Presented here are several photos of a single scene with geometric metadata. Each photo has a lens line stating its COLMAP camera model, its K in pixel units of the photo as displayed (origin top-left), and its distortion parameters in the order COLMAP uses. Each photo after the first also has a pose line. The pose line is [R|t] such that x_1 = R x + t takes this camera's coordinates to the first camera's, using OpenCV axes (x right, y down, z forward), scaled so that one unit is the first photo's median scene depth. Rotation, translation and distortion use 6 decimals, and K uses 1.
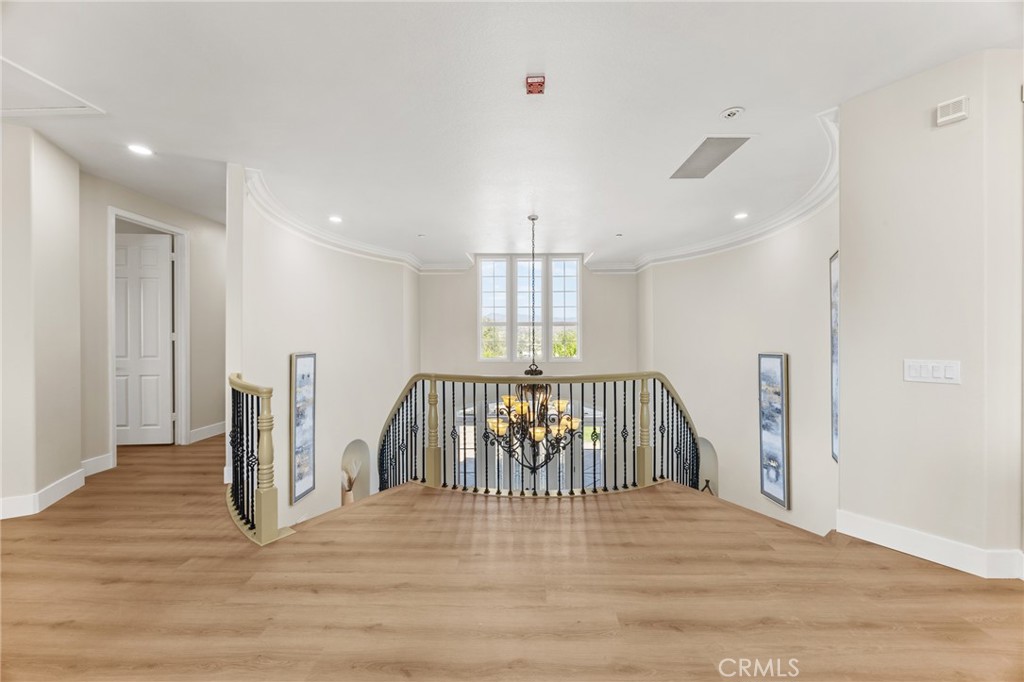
lens RADIAL K [[385.2, 0, 513.2], [0, 385.2, 337.8], [0, 0, 1]] dist [-0.006501, -0.000170]
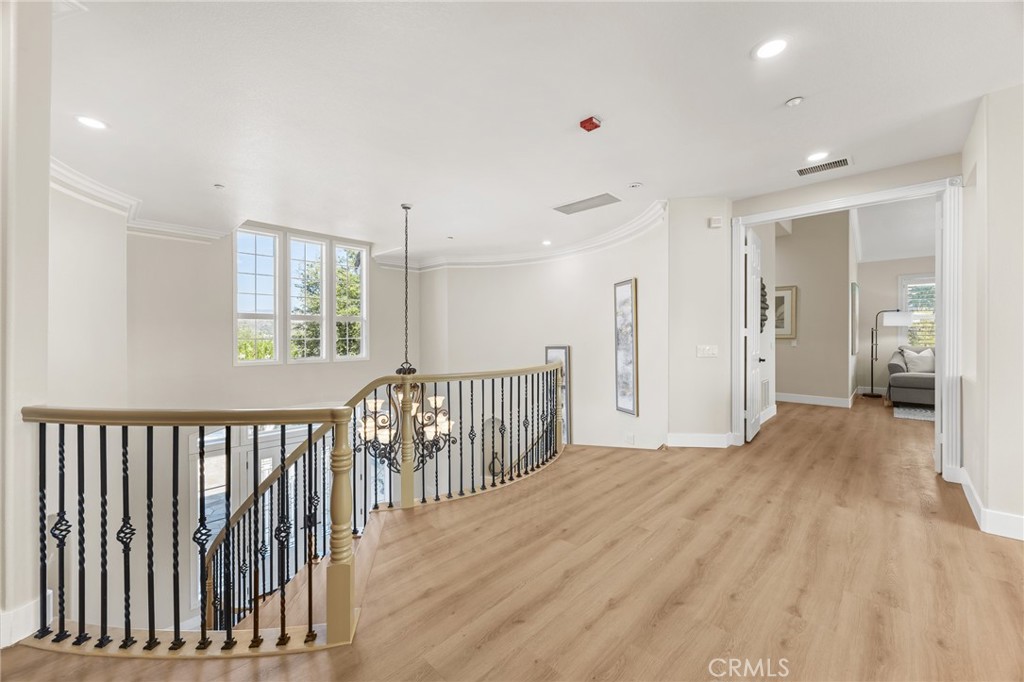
lens RADIAL K [[393.9, 0, 513.8], [0, 393.9, 333.9], [0, 0, 1]] dist [-0.001781, -0.000096]
pose [[0.676316, 0.002946, 0.736606, -0.797803], [0.000159, 0.999991, -0.004145, 0.006048], [-0.736612, 0.002921, 0.676310, 0.269102]]
